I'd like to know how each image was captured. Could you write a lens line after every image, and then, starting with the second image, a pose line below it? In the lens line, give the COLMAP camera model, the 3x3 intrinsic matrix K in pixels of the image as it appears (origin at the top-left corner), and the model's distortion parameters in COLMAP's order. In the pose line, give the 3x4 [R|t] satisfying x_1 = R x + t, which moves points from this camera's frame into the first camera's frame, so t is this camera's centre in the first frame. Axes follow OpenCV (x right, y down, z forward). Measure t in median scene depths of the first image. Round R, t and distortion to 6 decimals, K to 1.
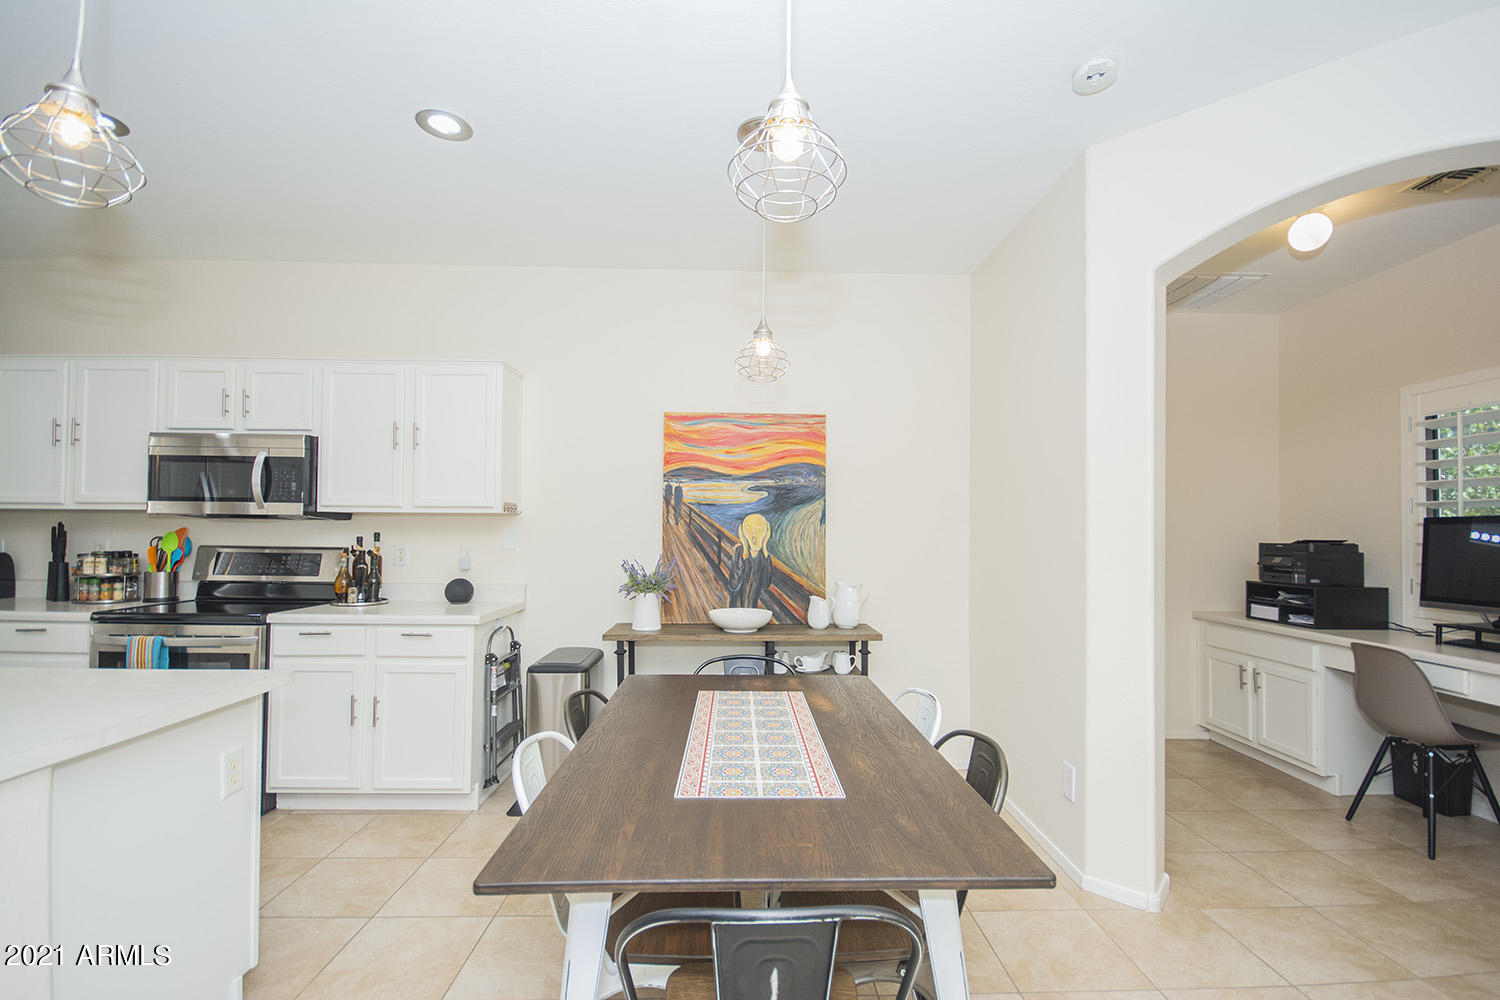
lens RADIAL K [[659.1, 0, 767.0], [0, 659.1, 519.3], [0, 0, 1]] dist [0.004643, -0.006999]
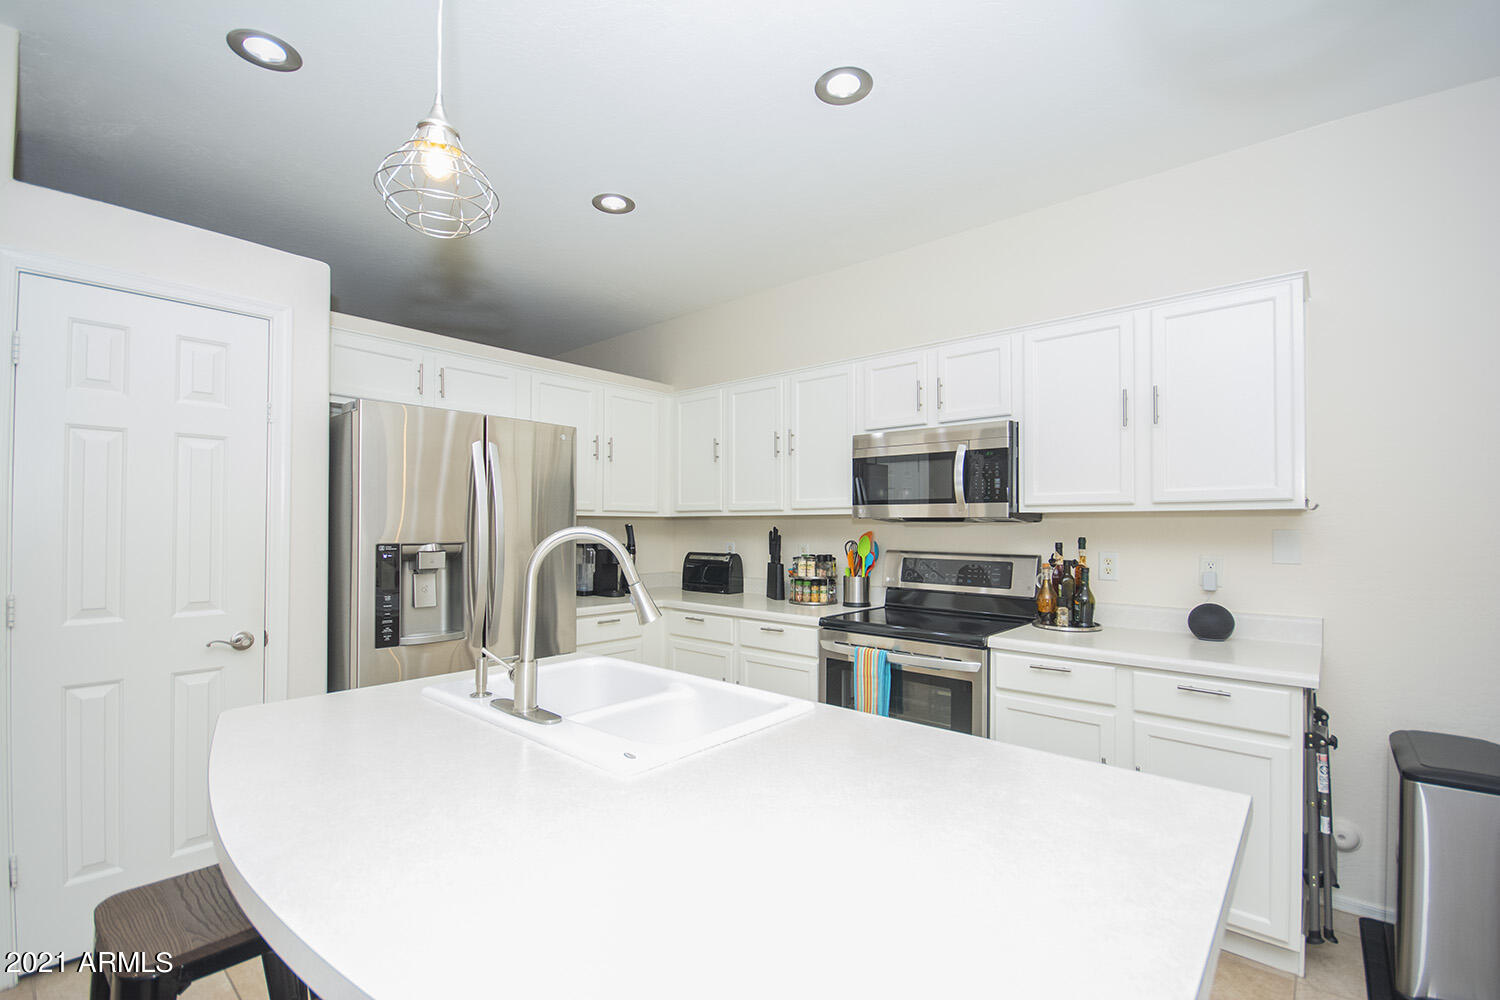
lens RADIAL K [[659.1, 0, 746.5], [0, 659.1, 520.4], [0, 0, 1]] dist [0.004643, -0.006999]
pose [[0.727438, -0.012522, -0.686059, -0.344243], [0.018098, 0.999836, 0.000939, -0.008452], [0.685934, -0.013099, 0.727545, 0.156181]]
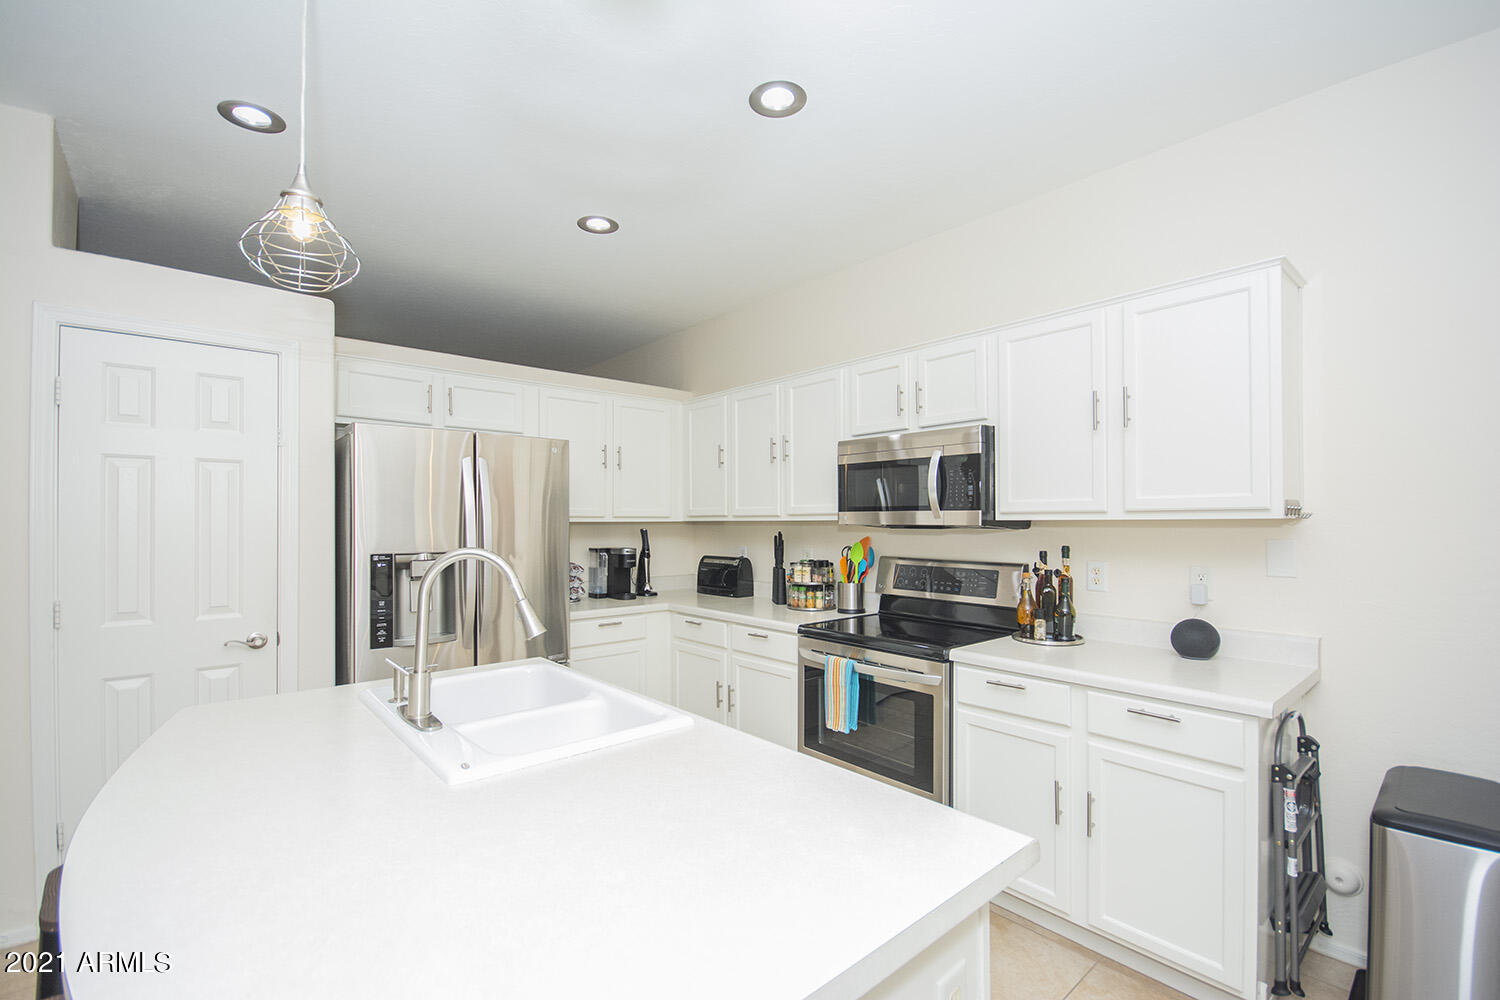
lens RADIAL K [[659.1, 0, 751.4], [0, 659.1, 518.7], [0, 0, 1]] dist [0.004643, -0.006999]
pose [[0.629026, -0.012382, -0.777285, -0.235997], [0.025133, 0.999674, 0.004415, -0.023258], [0.776978, -0.022313, 0.629133, 0.256658]]
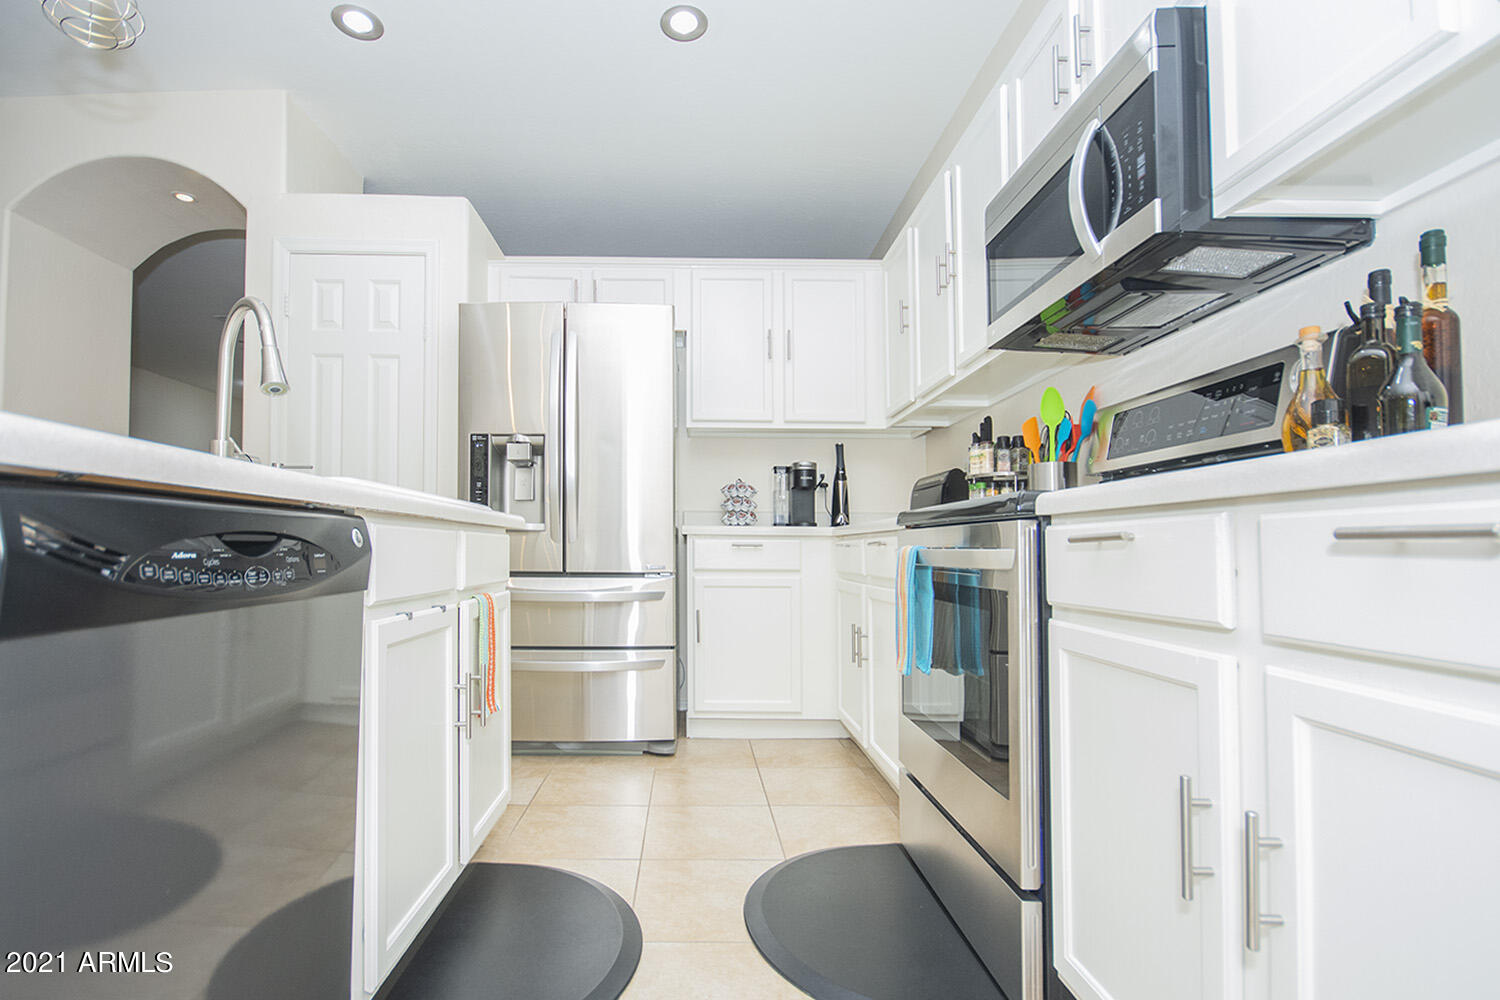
lens RADIAL K [[706.8, 0, 744.3], [0, 706.8, 535.4], [0, 0, 1]] dist [-0.011361, -0.000334]
pose [[-0.002277, -0.039558, -0.999215, -0.303618], [-0.001925, 0.999216, -0.039553, 0.157318], [0.999996, 0.001833, -0.002351, 0.708398]]
